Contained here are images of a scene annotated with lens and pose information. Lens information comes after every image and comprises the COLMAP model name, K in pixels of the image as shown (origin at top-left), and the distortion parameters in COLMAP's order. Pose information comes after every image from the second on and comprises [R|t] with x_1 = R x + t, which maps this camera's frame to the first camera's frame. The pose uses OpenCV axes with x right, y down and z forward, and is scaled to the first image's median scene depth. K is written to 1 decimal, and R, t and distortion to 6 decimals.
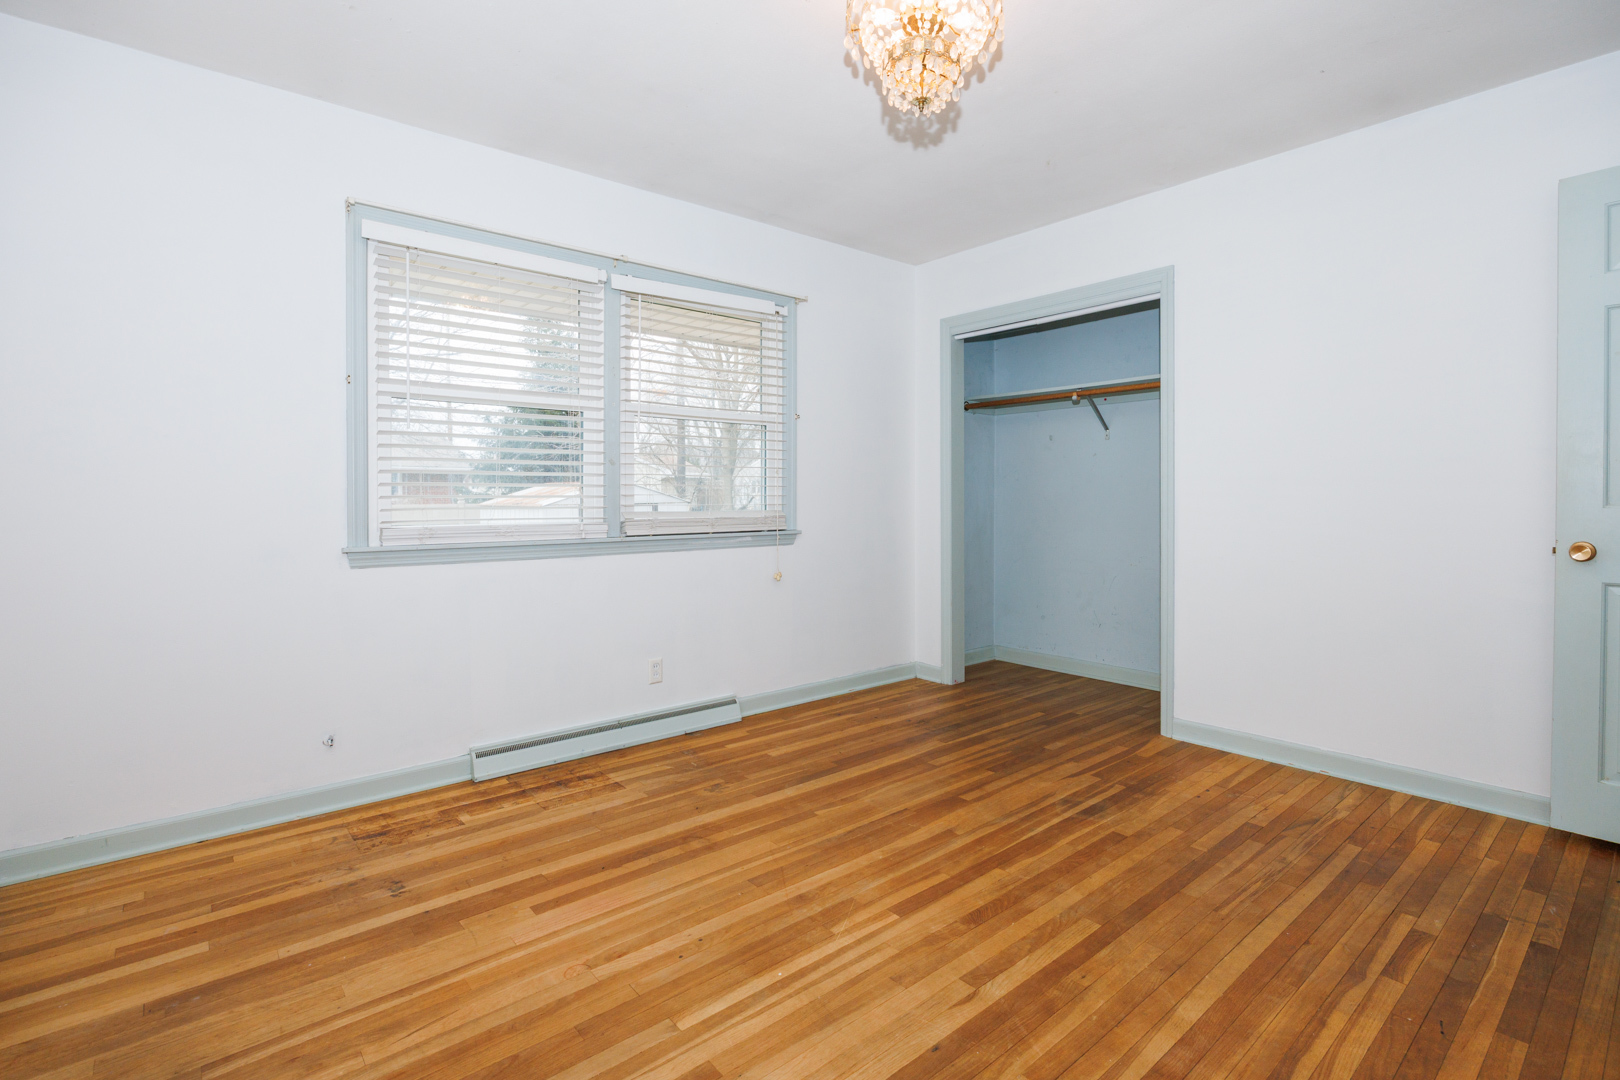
lens RADIAL K [[752.1, 0, 821.1], [0, 752.1, 514.3], [0, 0, 1]] dist [-0.013816, 0.000881]
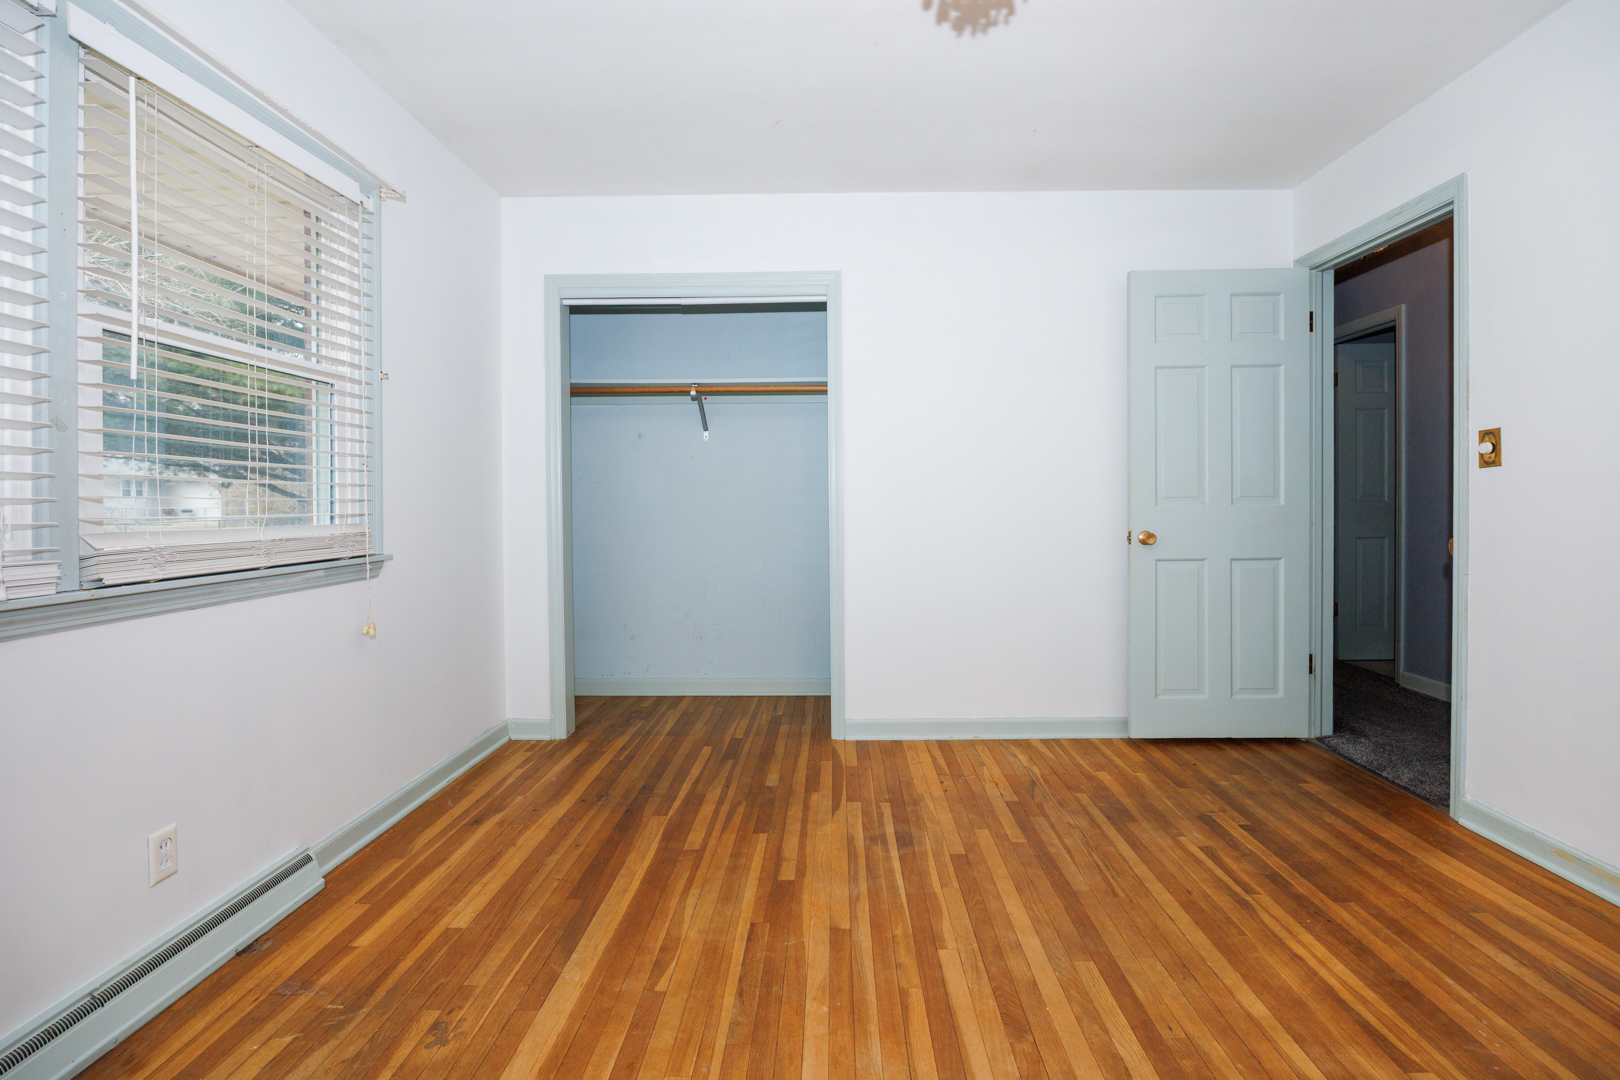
lens RADIAL K [[735.9, 0, 822.3], [0, 735.9, 513.2], [0, 0, 1]] dist [-0.017982, 0.000582]
pose [[0.662243, -0.013127, 0.749174, -0.358477], [0.021837, 0.999760, -0.001785, -0.006255], [-0.748971, 0.017542, 0.662371, 0.449468]]
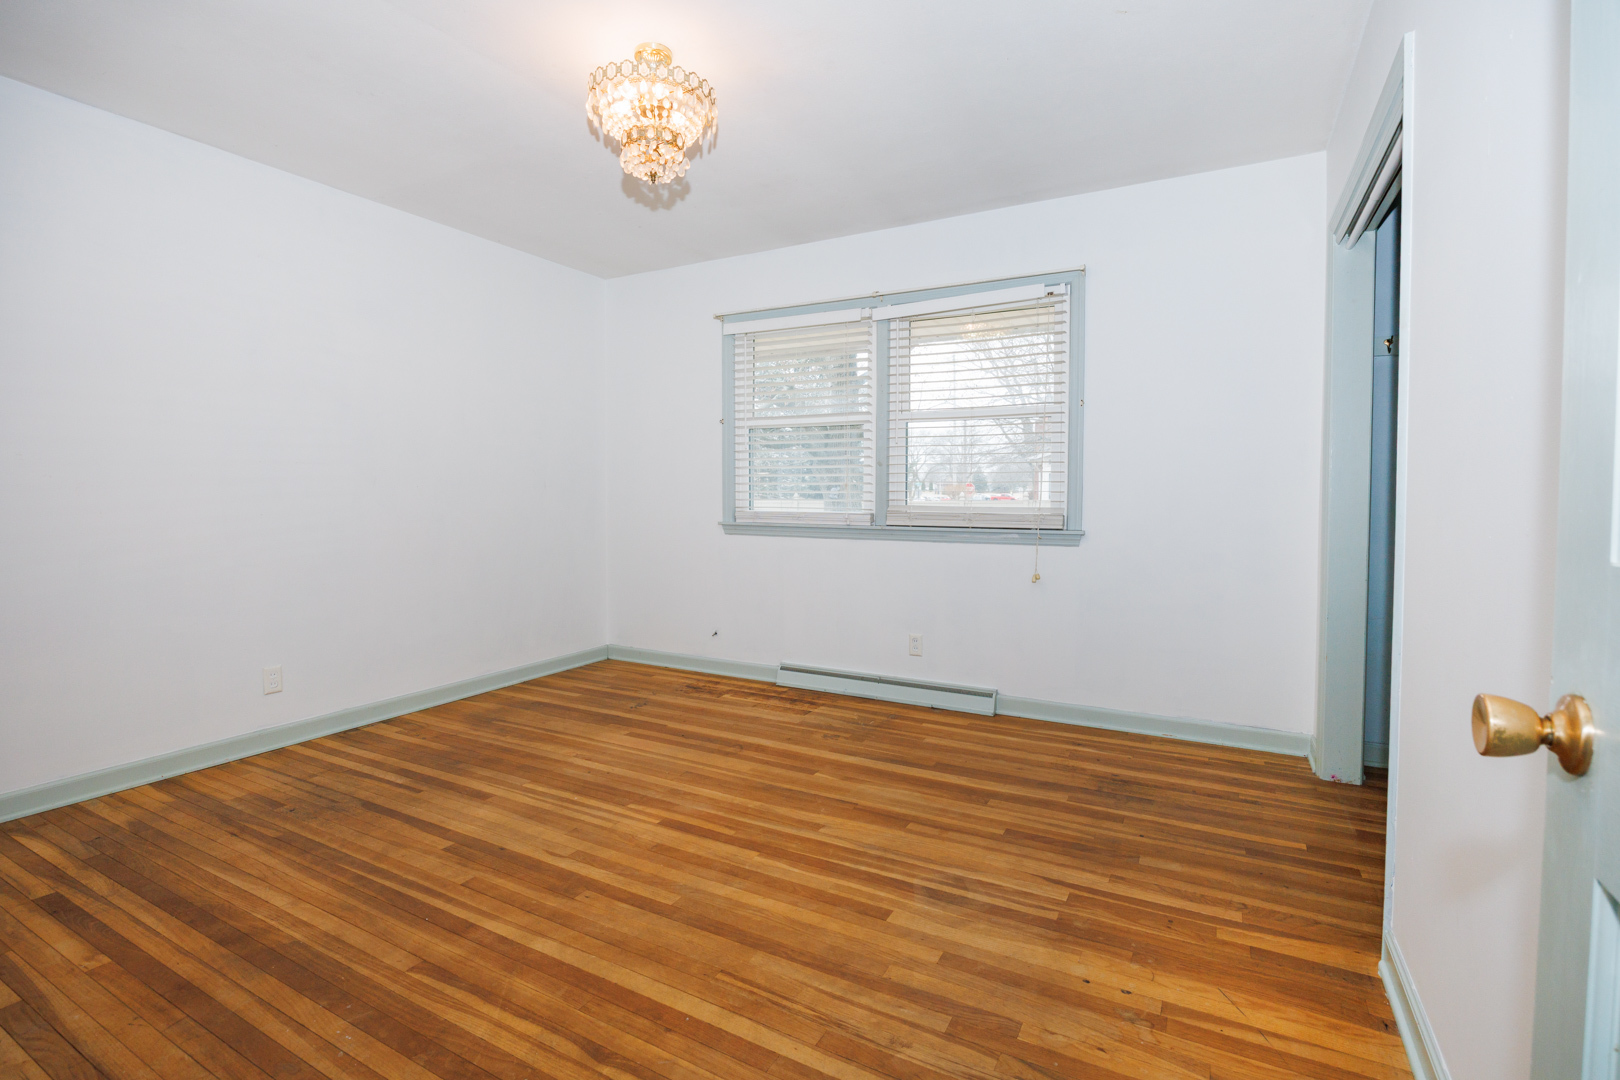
lens RADIAL K [[752.1, 0, 821.1], [0, 752.1, 514.3], [0, 0, 1]] dist [-0.013816, 0.000881]
pose [[0.361762, 0.031420, -0.931741, 0.983723], [-0.022409, 0.999436, 0.025002, -0.018735], [0.932001, 0.011834, 0.362262, 0.564760]]
